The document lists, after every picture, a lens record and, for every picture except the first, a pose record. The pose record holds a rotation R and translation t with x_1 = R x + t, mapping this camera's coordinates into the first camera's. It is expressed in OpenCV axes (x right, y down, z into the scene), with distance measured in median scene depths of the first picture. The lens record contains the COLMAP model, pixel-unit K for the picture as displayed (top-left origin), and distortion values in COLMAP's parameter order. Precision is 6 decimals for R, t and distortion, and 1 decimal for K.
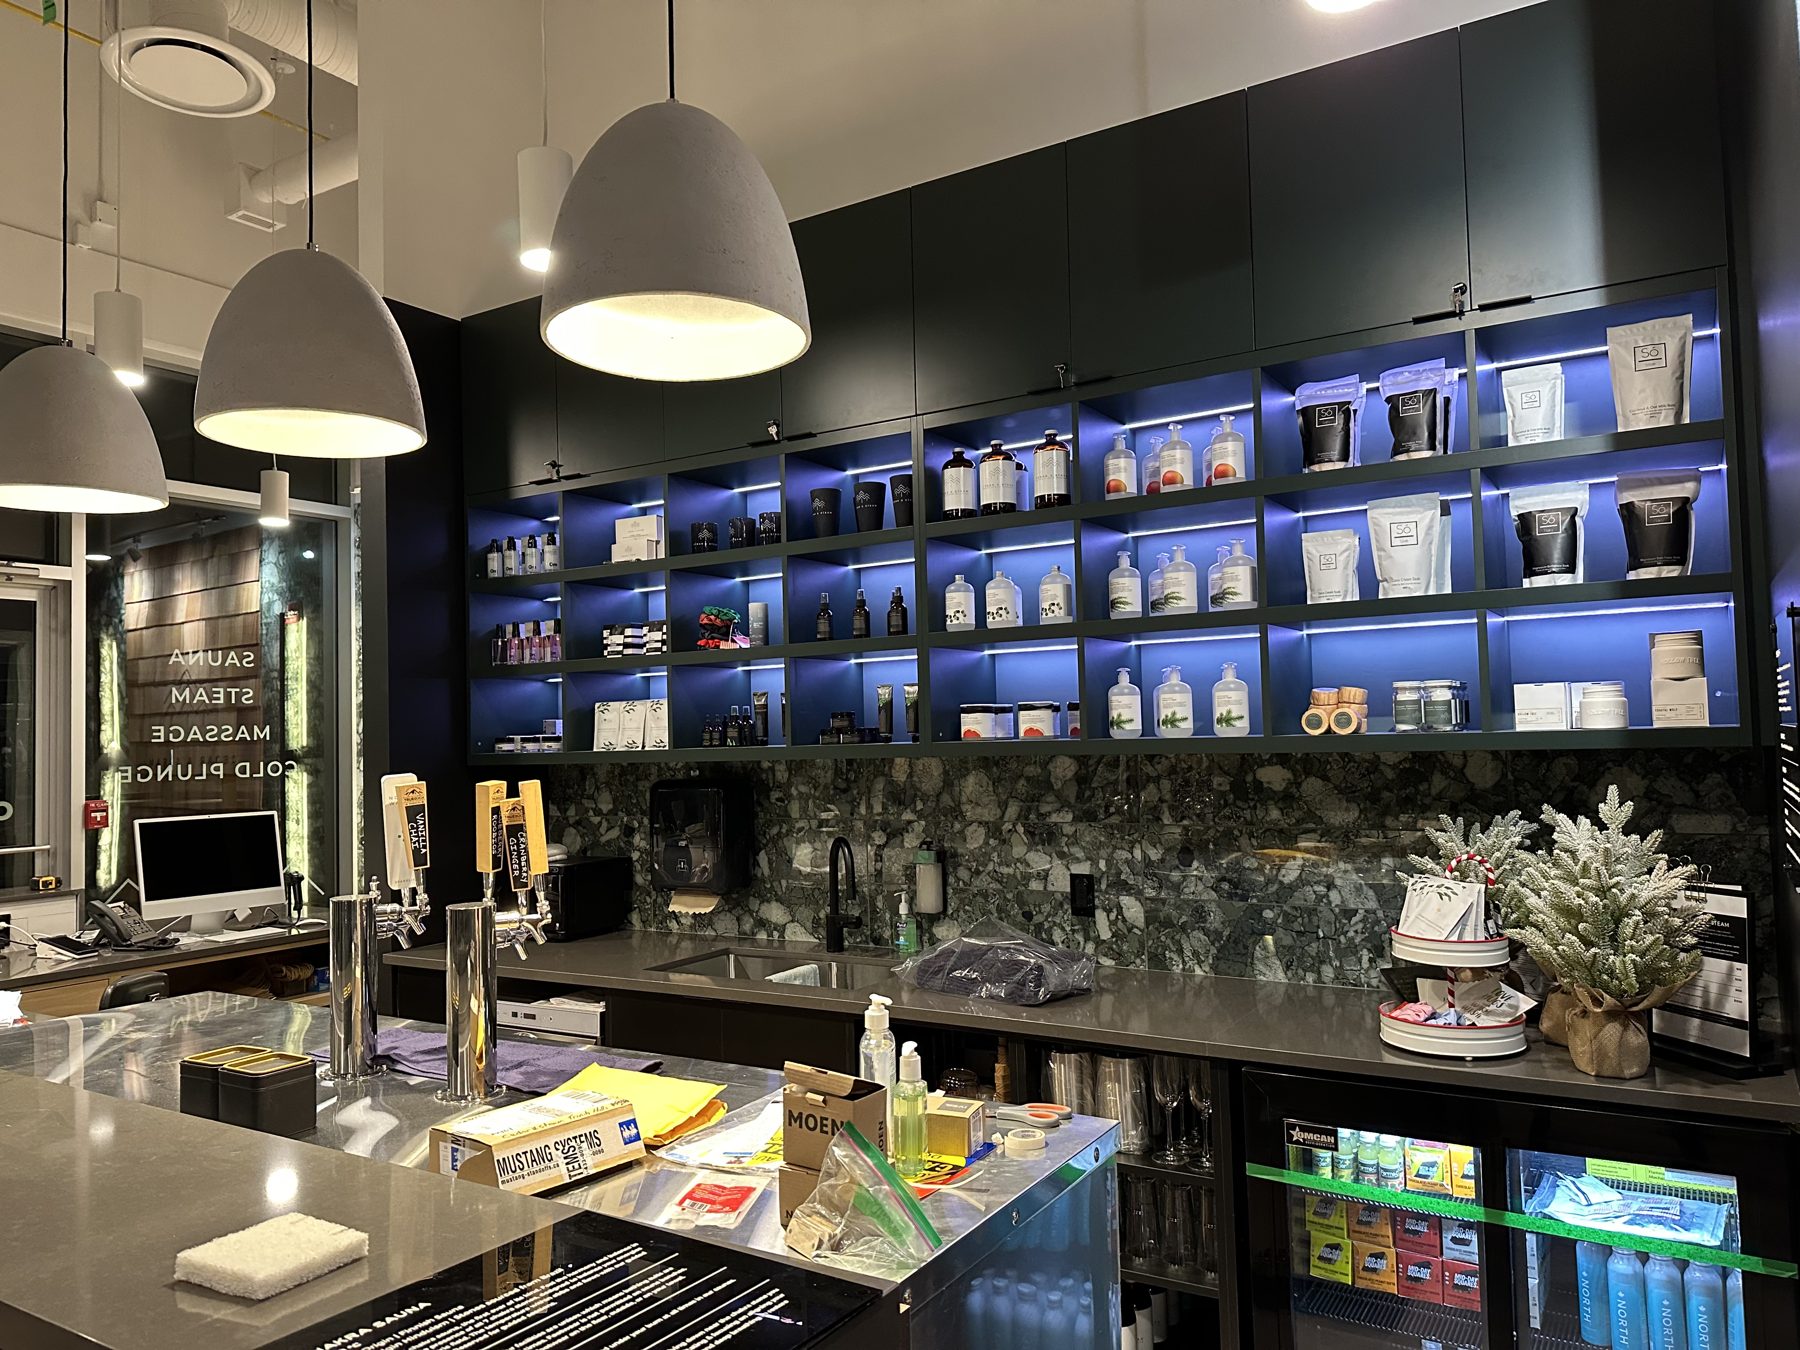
lens RADIAL K [[1360.3, 0, 900.0], [0, 1360.3, 675.0], [0, 0, 1]] dist [0.049887, -0.001852]
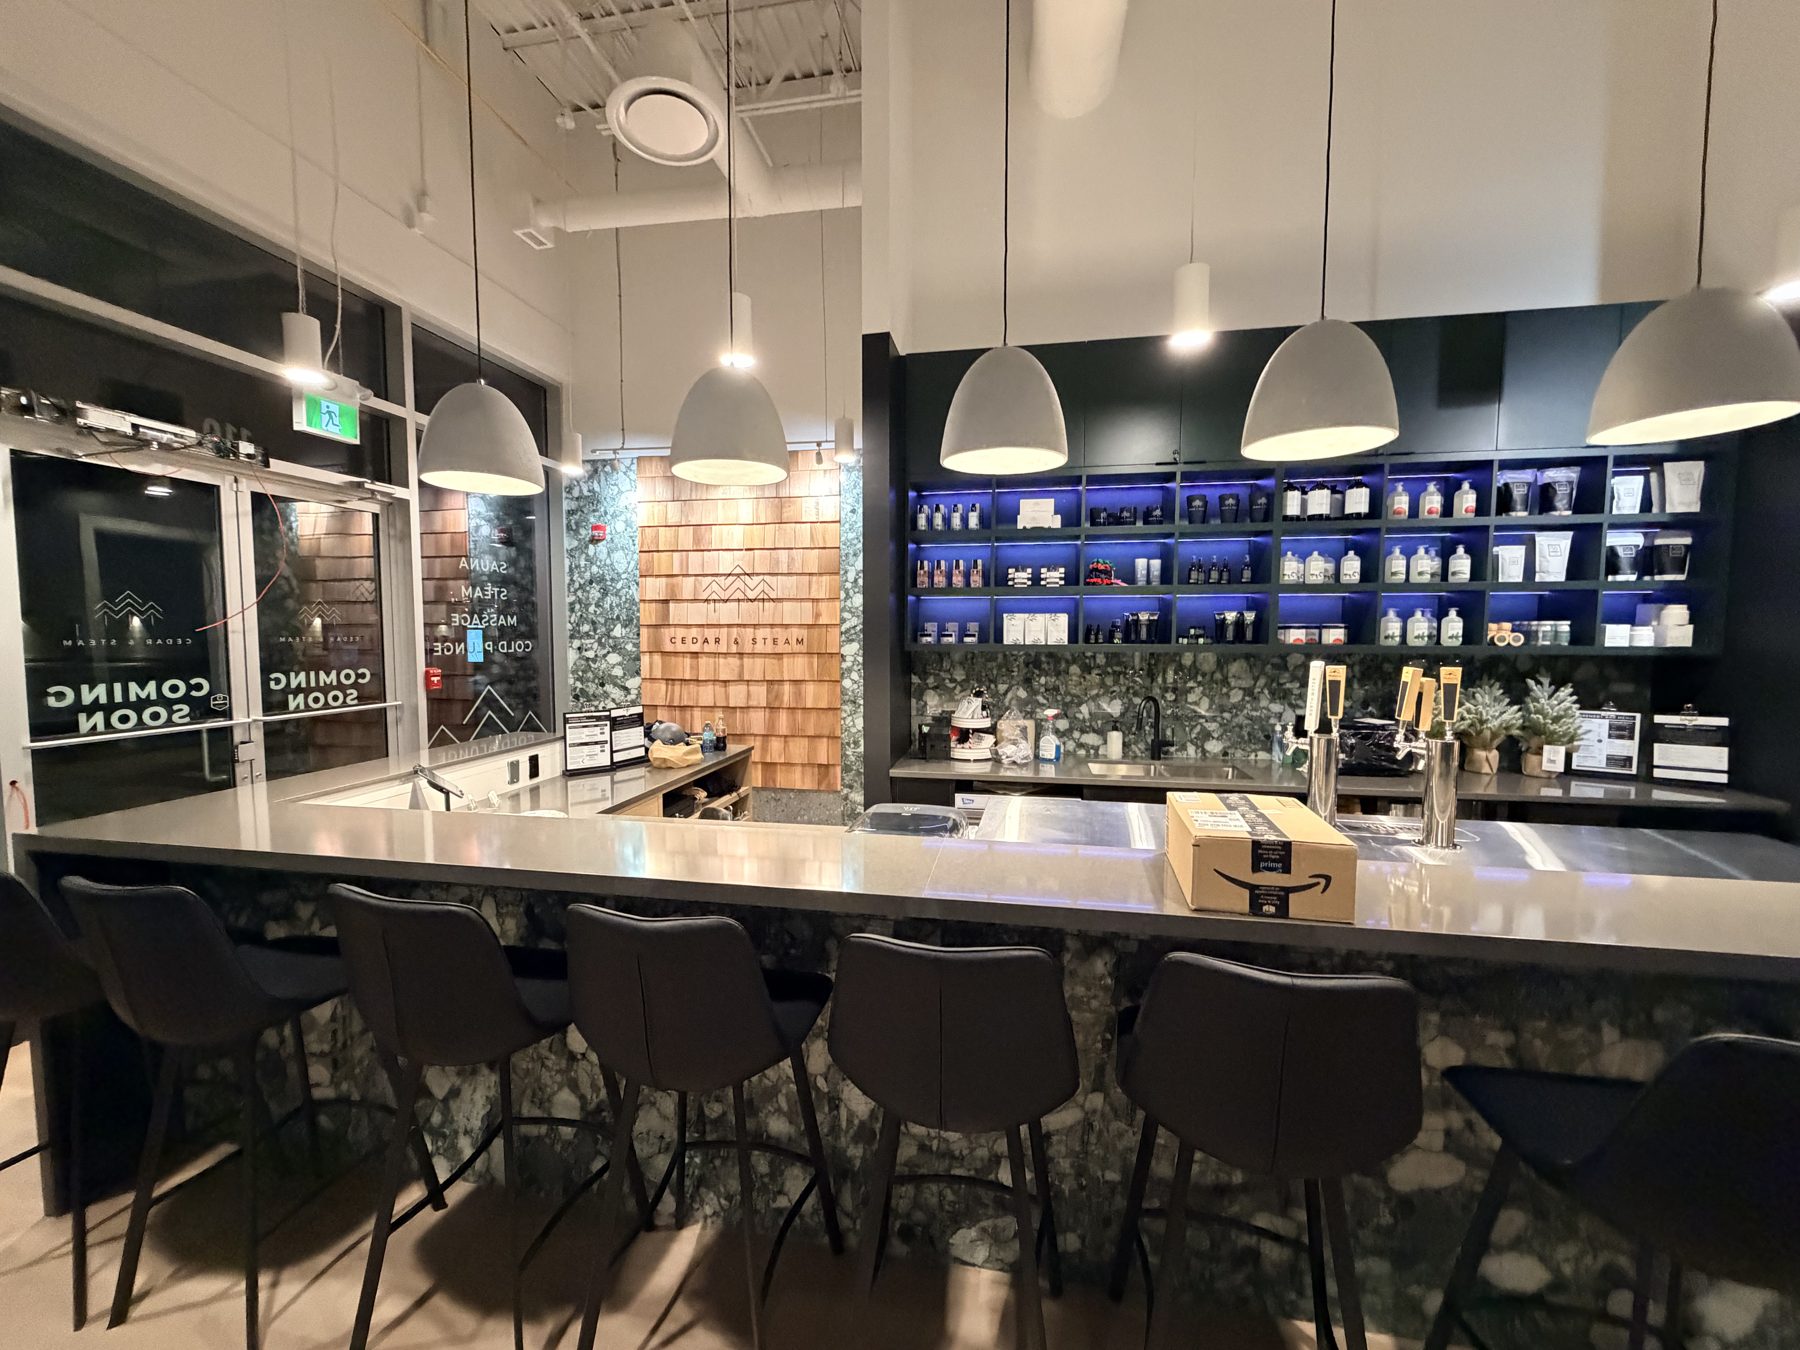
lens RADIAL K [[720.7, 0, 900.0], [0, 720.7, 675.0], [0, 0, 1]] dist [0.010211, -0.000250]
pose [[0.907823, 0.006523, 0.419304, -0.767803], [-0.046708, 0.995230, 0.085644, 0.028819], [-0.416745, -0.097335, 0.903797, 0.310182]]
